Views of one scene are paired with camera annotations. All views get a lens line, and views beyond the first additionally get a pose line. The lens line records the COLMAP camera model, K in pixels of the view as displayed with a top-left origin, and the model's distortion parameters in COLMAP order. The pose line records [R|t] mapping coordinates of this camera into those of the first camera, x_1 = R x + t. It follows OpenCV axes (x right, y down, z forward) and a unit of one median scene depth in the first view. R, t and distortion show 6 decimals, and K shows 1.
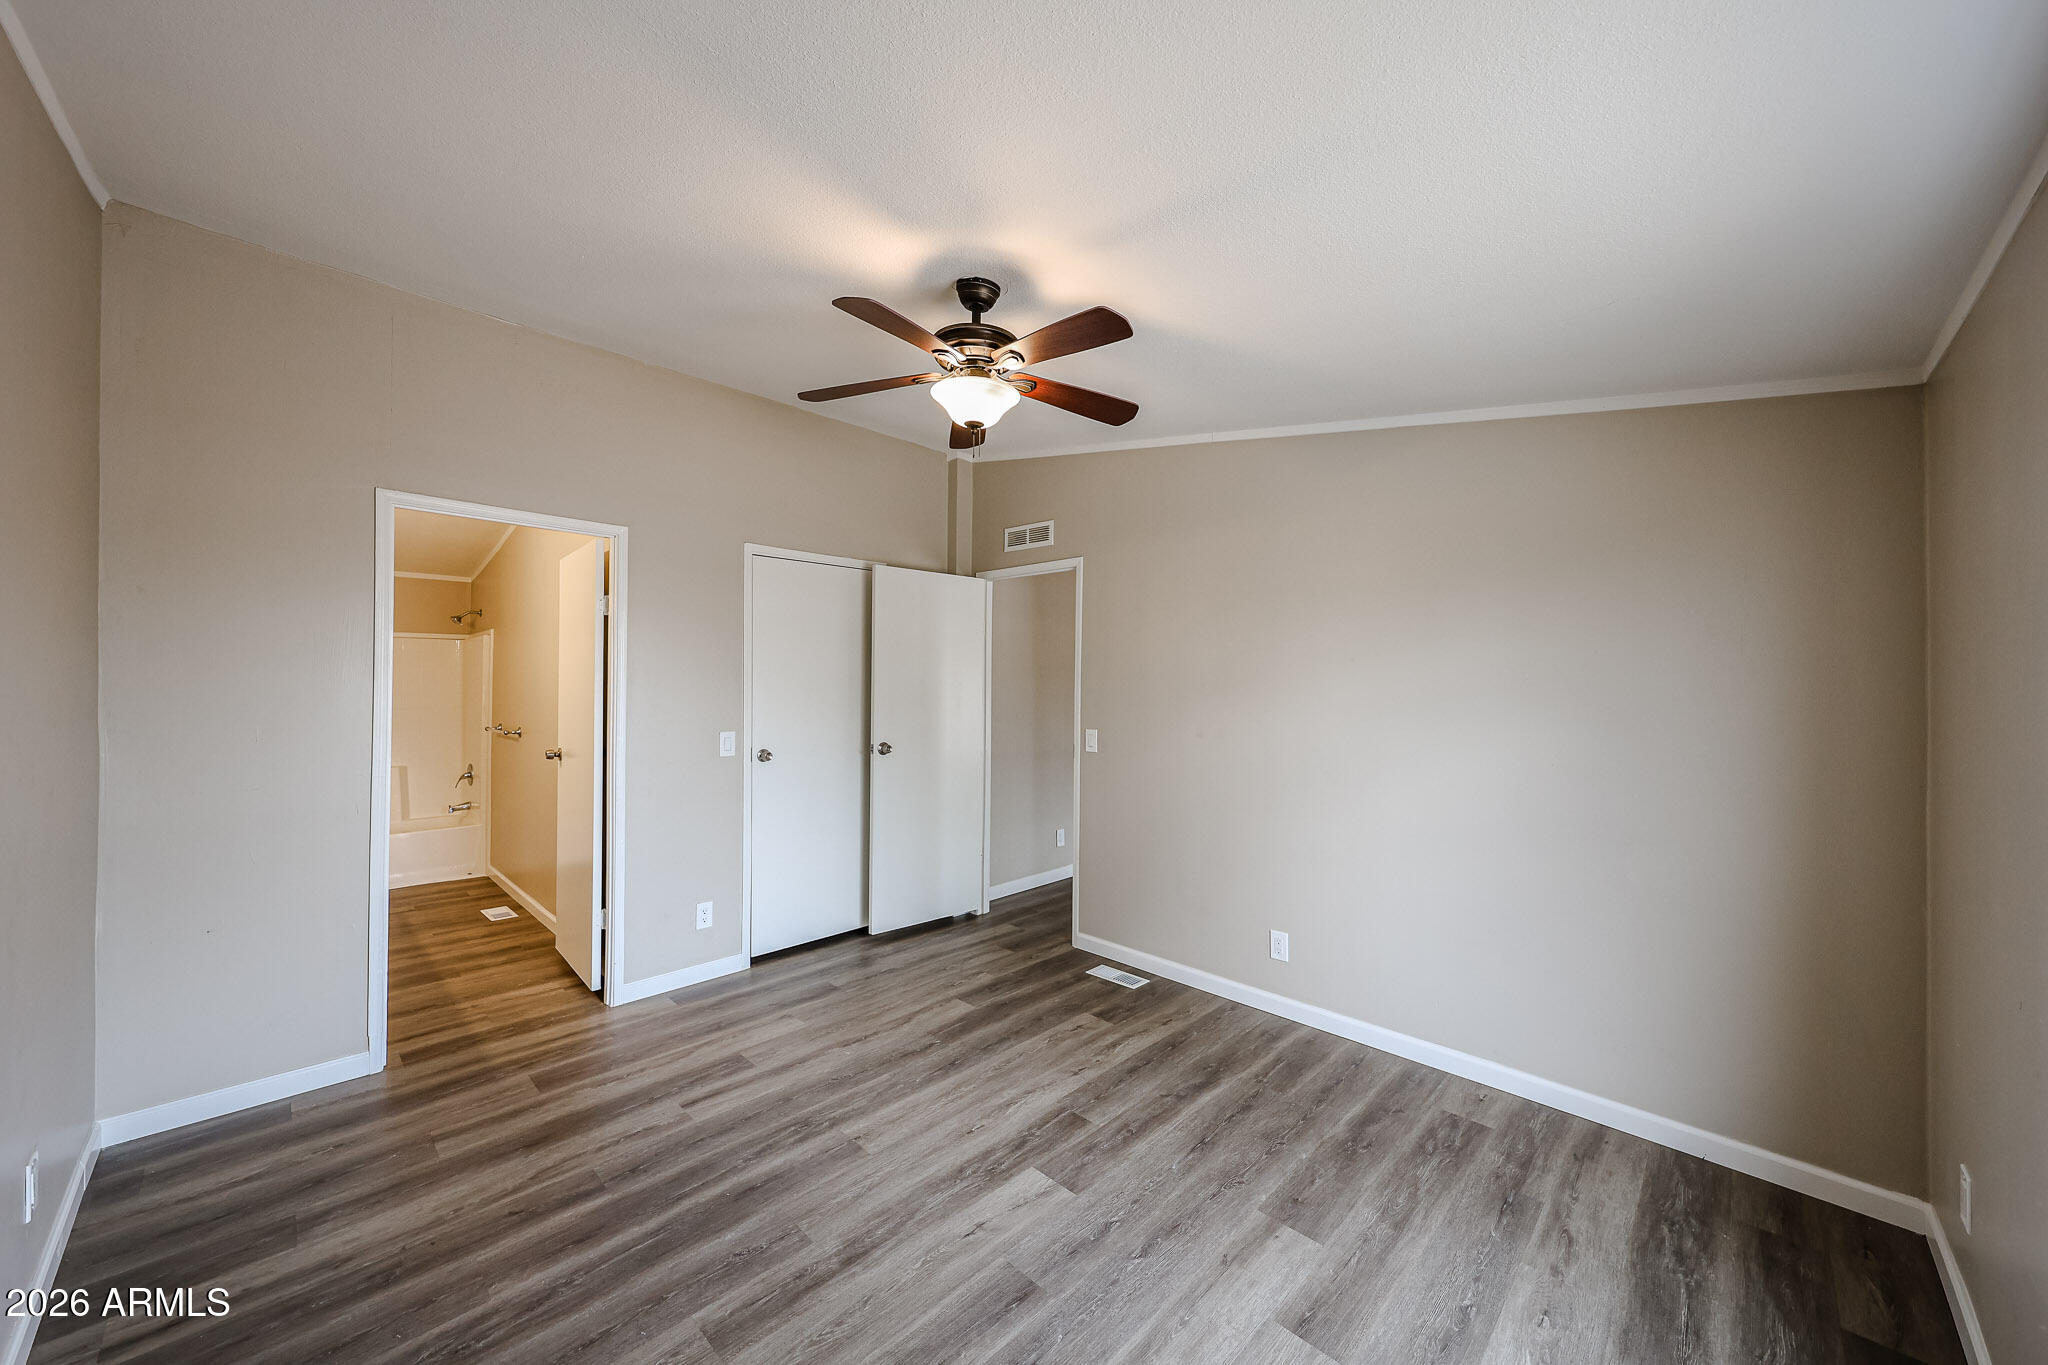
lens RADIAL K [[742.6, 0, 1017.1], [0, 742.6, 680.8], [0, 0, 1]] dist [0.001303, 0.000170]
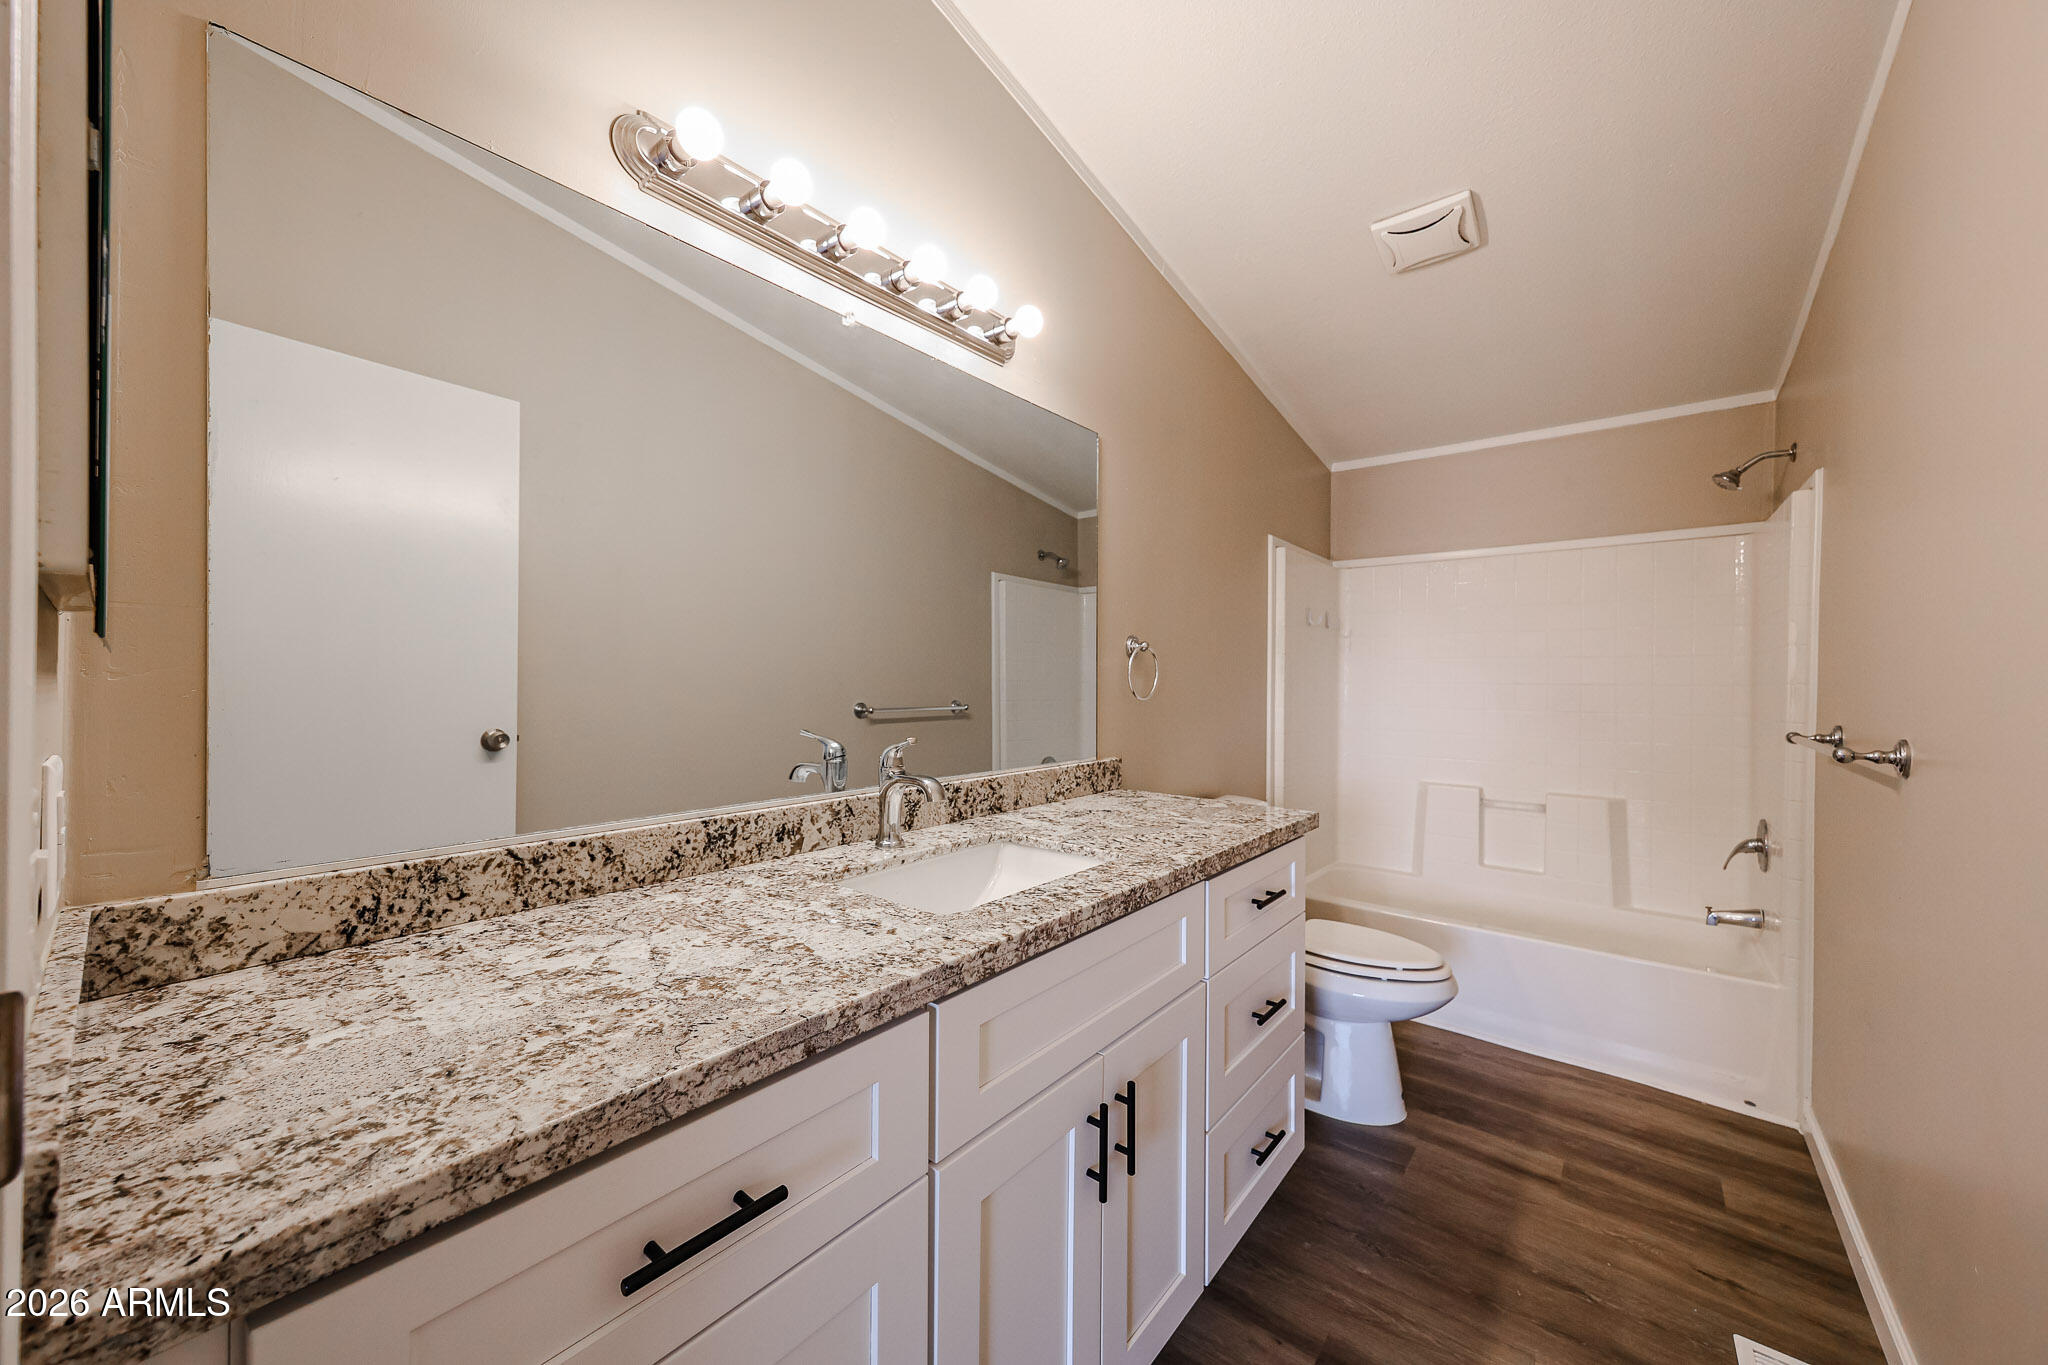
lens RADIAL K [[742.6, 0, 1017.1], [0, 742.6, 680.8], [0, 0, 1]] dist [0.001303, 0.000170]
pose [[0.080471, 0.000250, -0.996757, -0.768634], [-0.001152, 0.999999, 0.000158, 0.075269], [0.996756, 0.001136, 0.080471, 1.192569]]
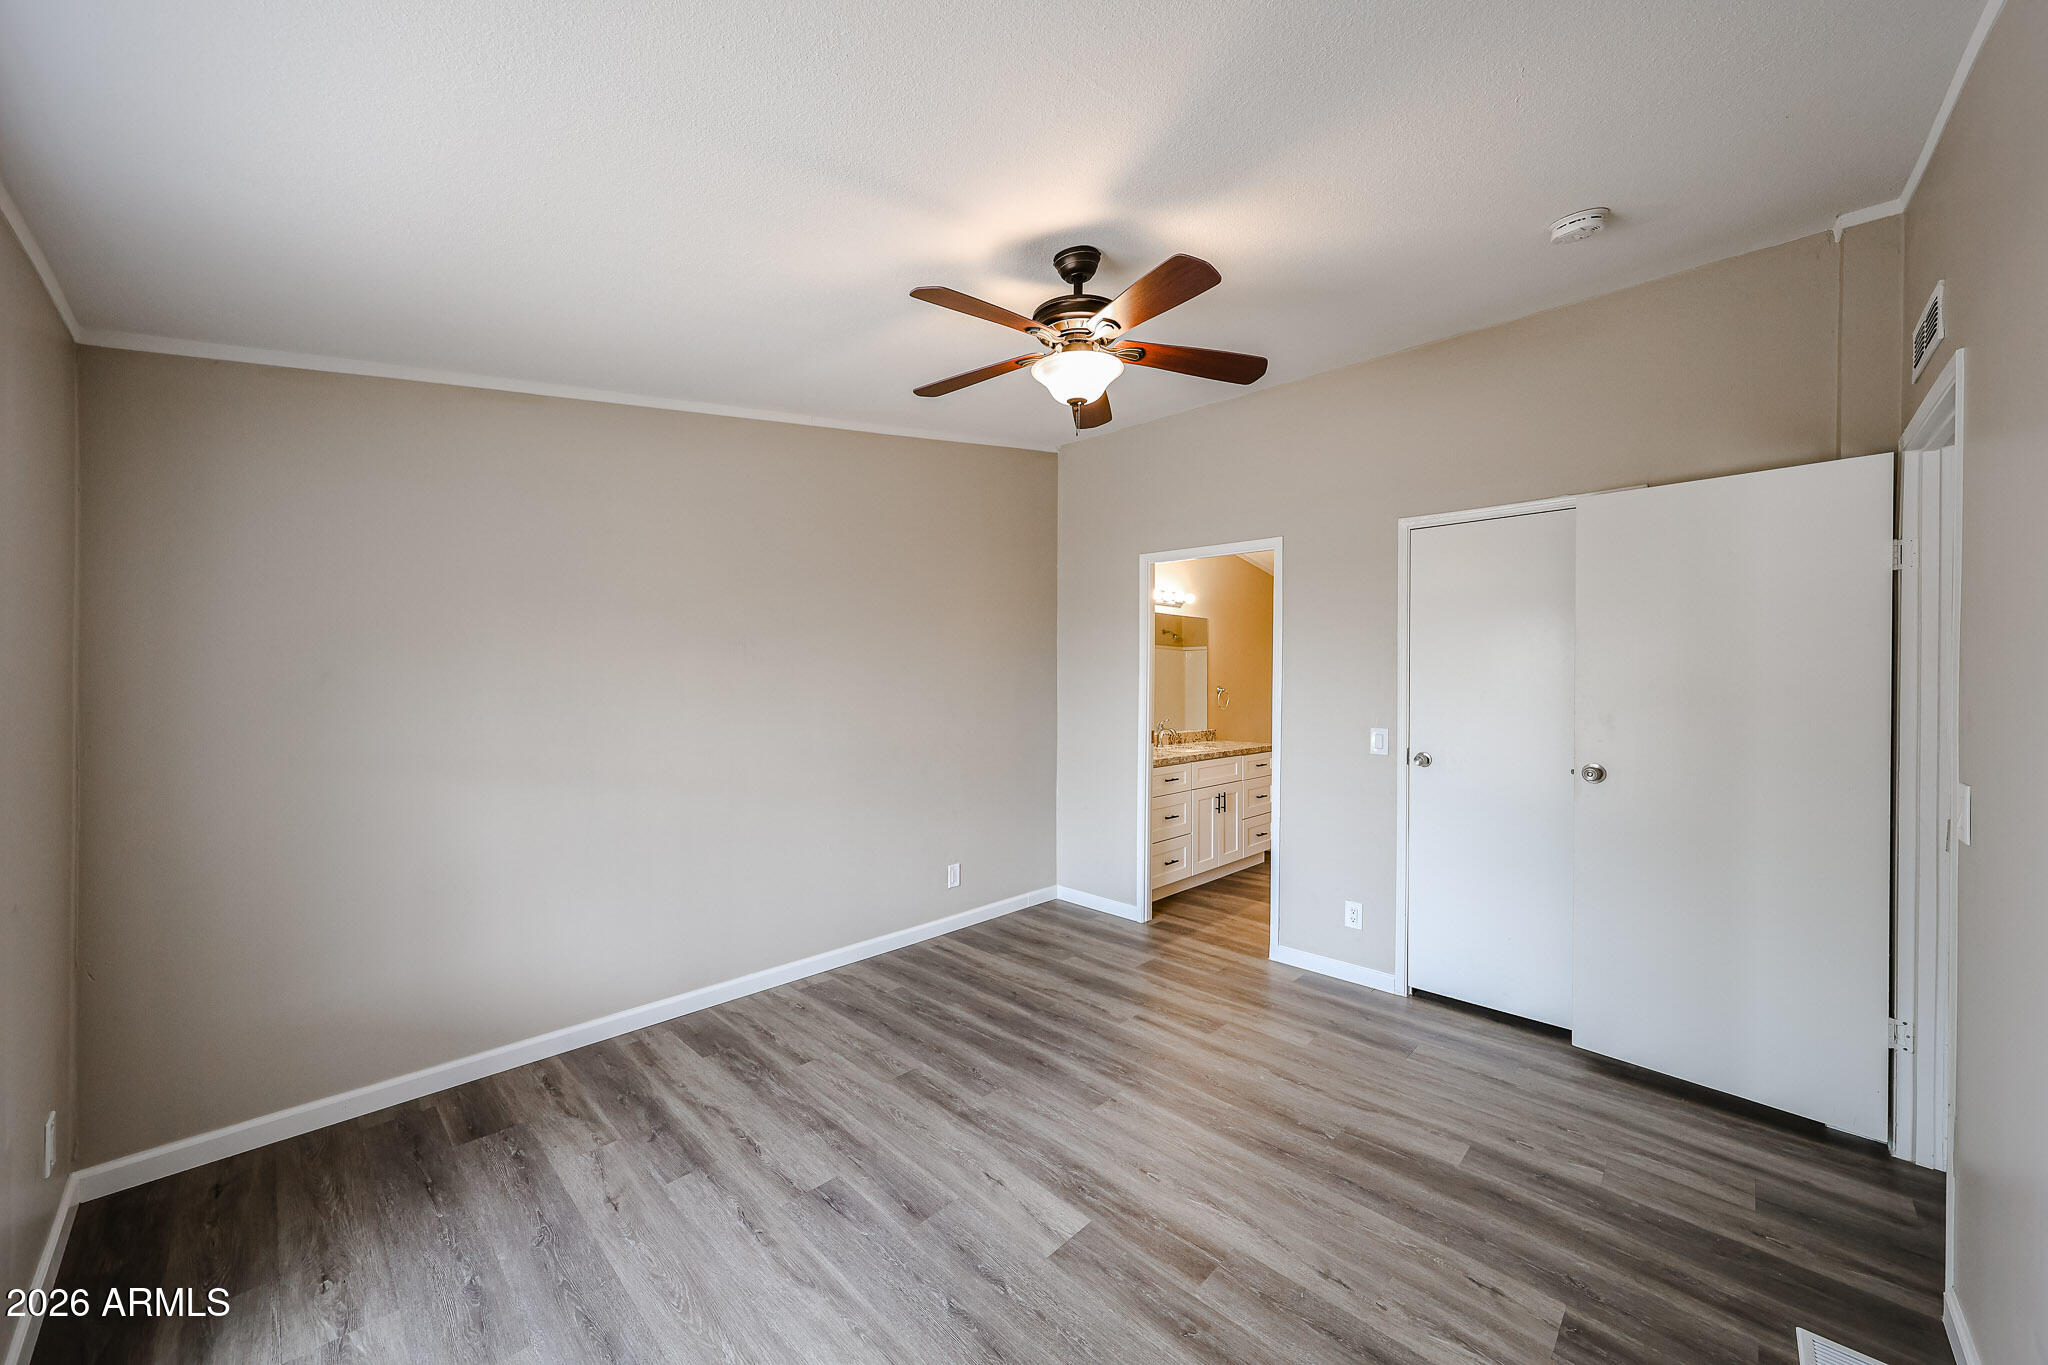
lens RADIAL K [[742.6, 0, 1017.1], [0, 742.6, 680.8], [0, 0, 1]] dist [0.001303, 0.000170]
pose [[0.002528, -0.004546, -0.999986, 0.737891], [0.000192, 0.999990, -0.004546, 0.018873], [0.999997, -0.000180, 0.002529, 0.748919]]
